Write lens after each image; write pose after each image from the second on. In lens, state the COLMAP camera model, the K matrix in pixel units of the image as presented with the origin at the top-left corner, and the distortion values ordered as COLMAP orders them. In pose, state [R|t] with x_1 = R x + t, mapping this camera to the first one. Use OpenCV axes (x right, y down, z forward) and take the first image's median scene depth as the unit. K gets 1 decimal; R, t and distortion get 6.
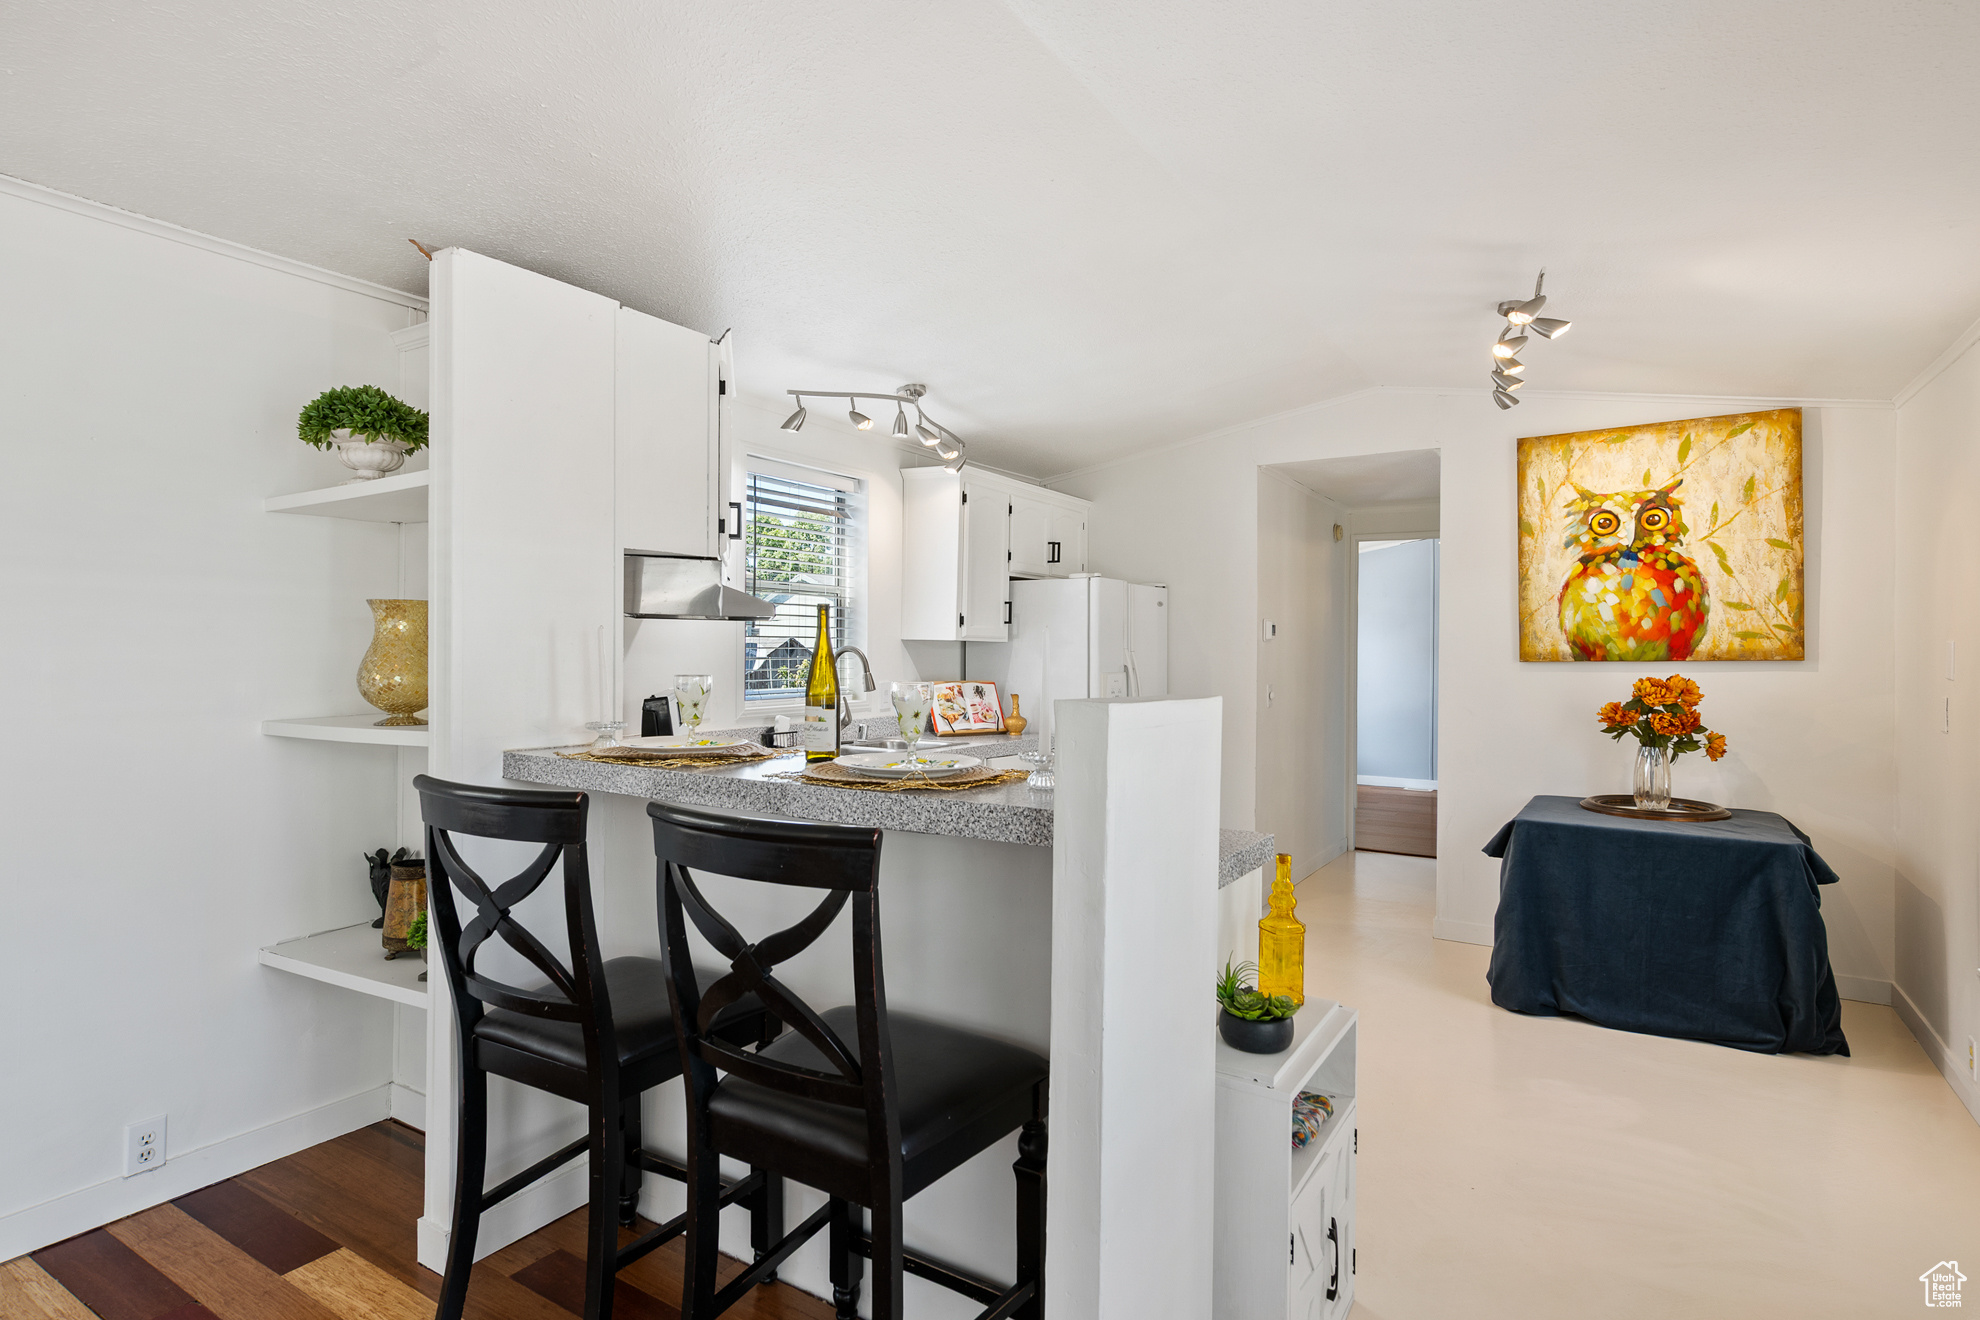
lens RADIAL K [[1037.1, 0, 961.2], [0, 1037.1, 643.3], [0, 0, 1]] dist [0.016132, -0.008059]
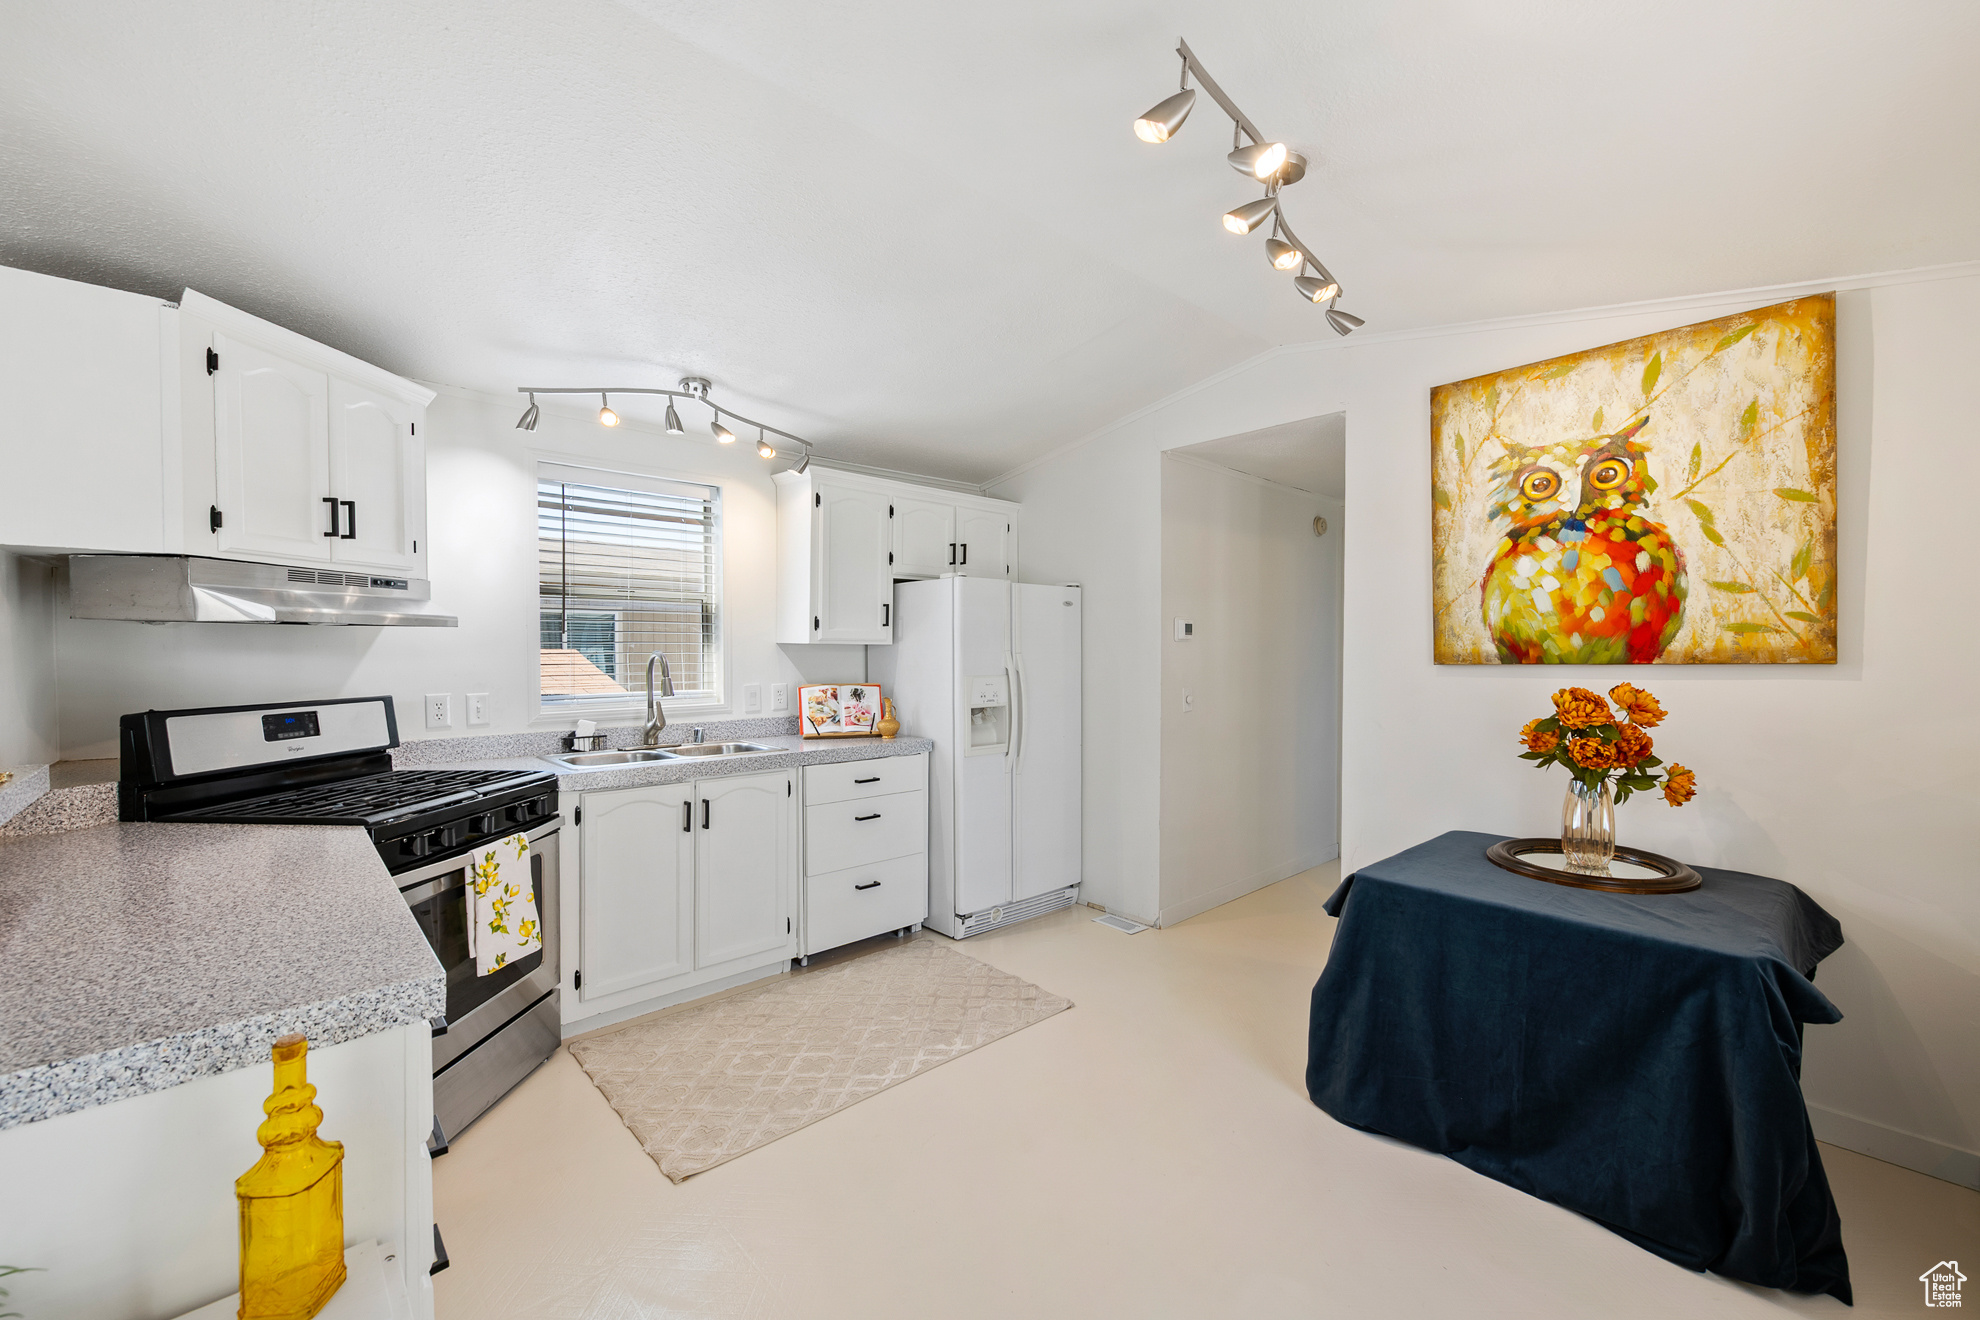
lens RADIAL K [[792.3, 0, 961.6], [0, 792.3, 659.6], [0, 0, 1]] dist [-0.002344, -0.001338]
pose [[0.965617, -0.002581, -0.259956, 0.365725], [0.007456, 0.999814, 0.017769, 0.000175], [0.259862, -0.019096, 0.965457, 0.332626]]
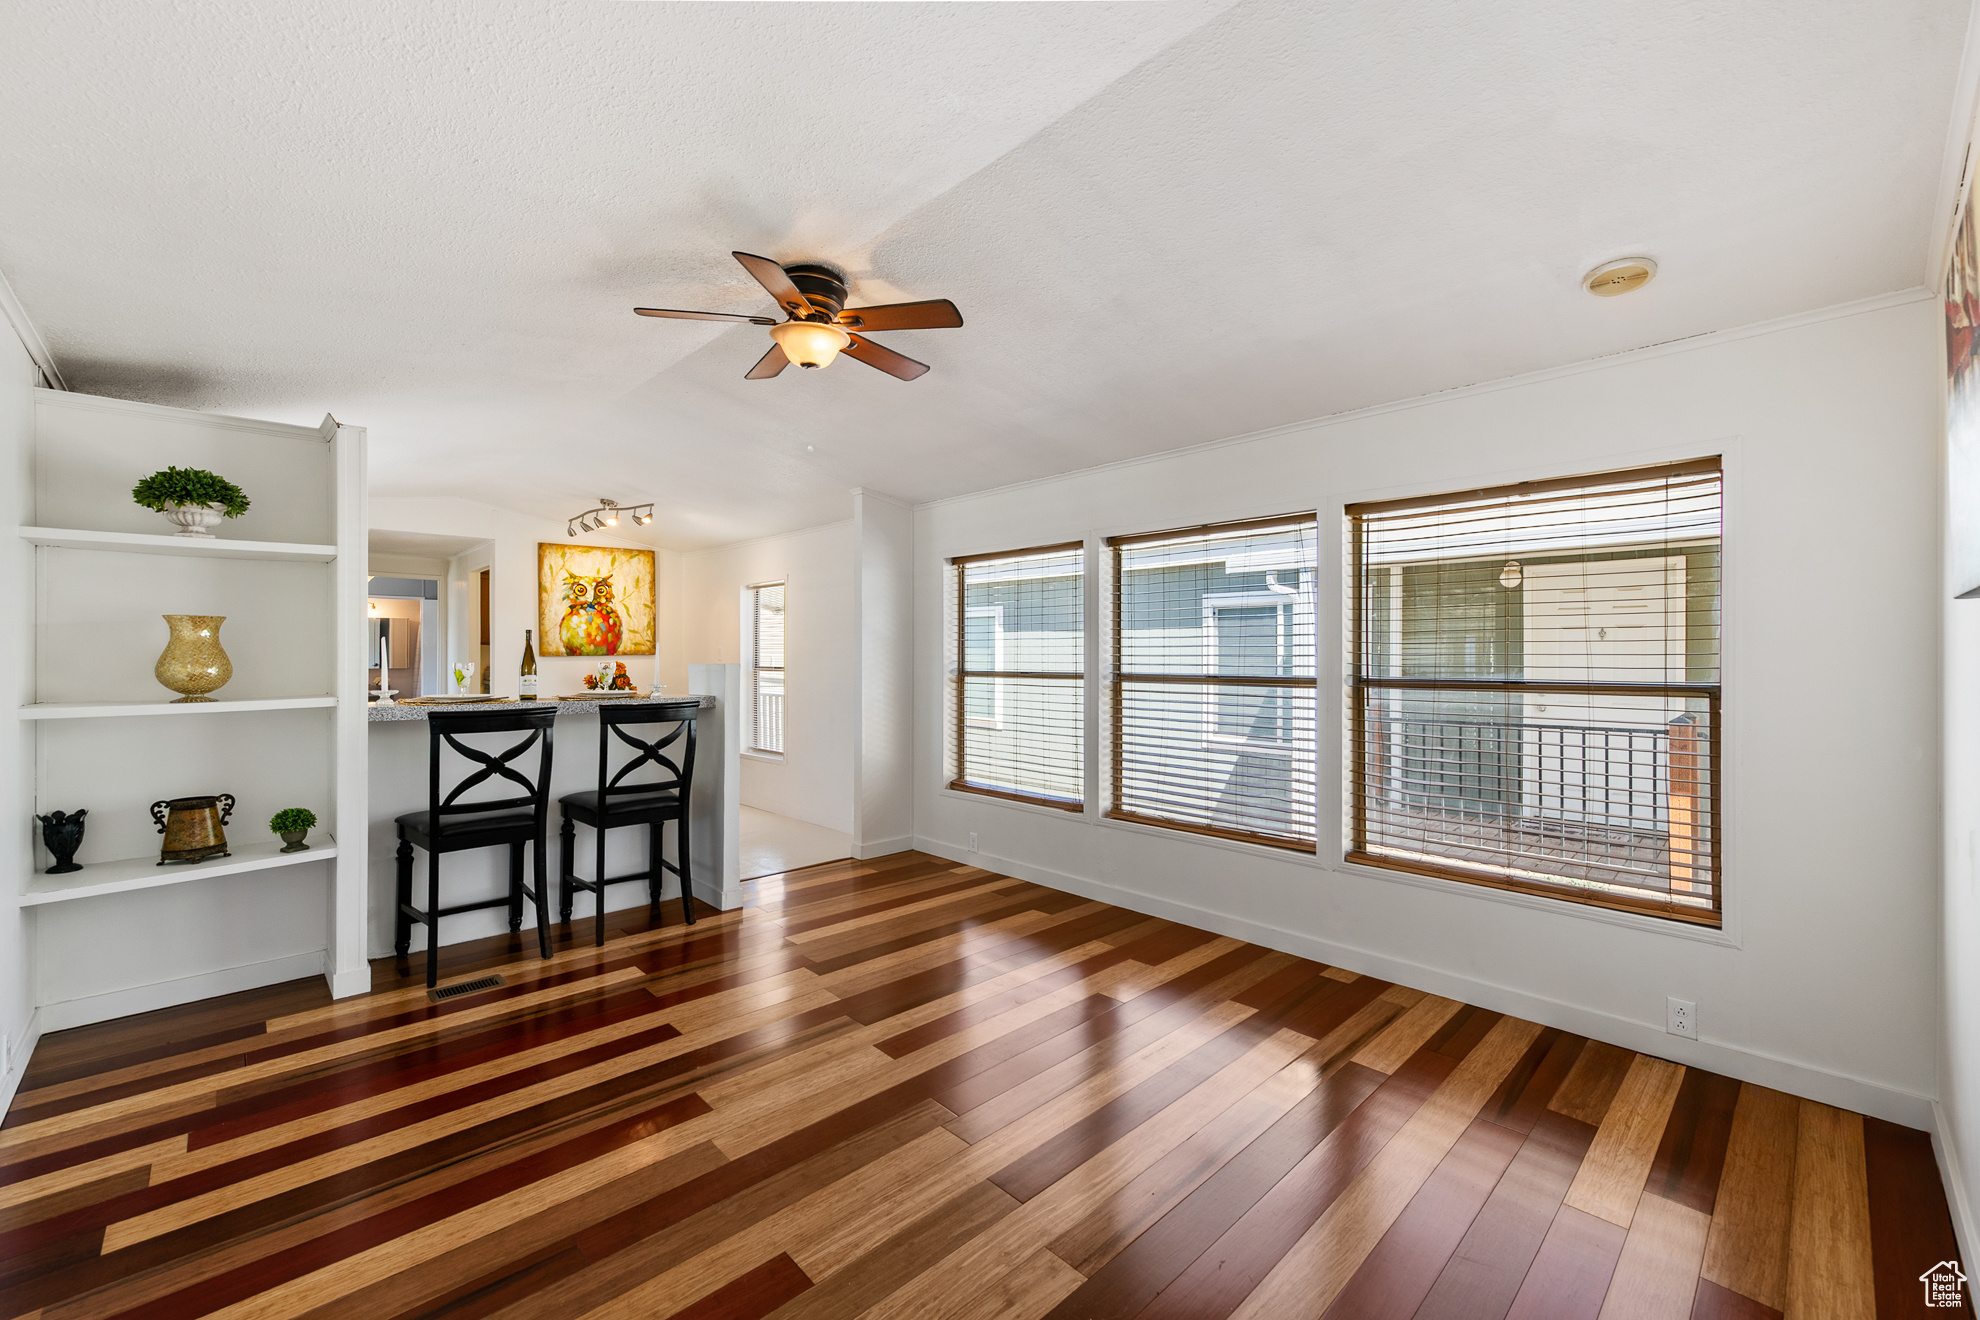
lens RADIAL K [[800.4, 0, 980.6], [0, 800.4, 660.0], [0, 0, 1]] dist [0.013467, -0.001519]
pose [[0.243196, -0.011008, 0.969915, -0.781576], [-0.006653, 0.999893, 0.013017, -0.000555], [-0.969954, -0.009618, 0.243097, -0.184656]]
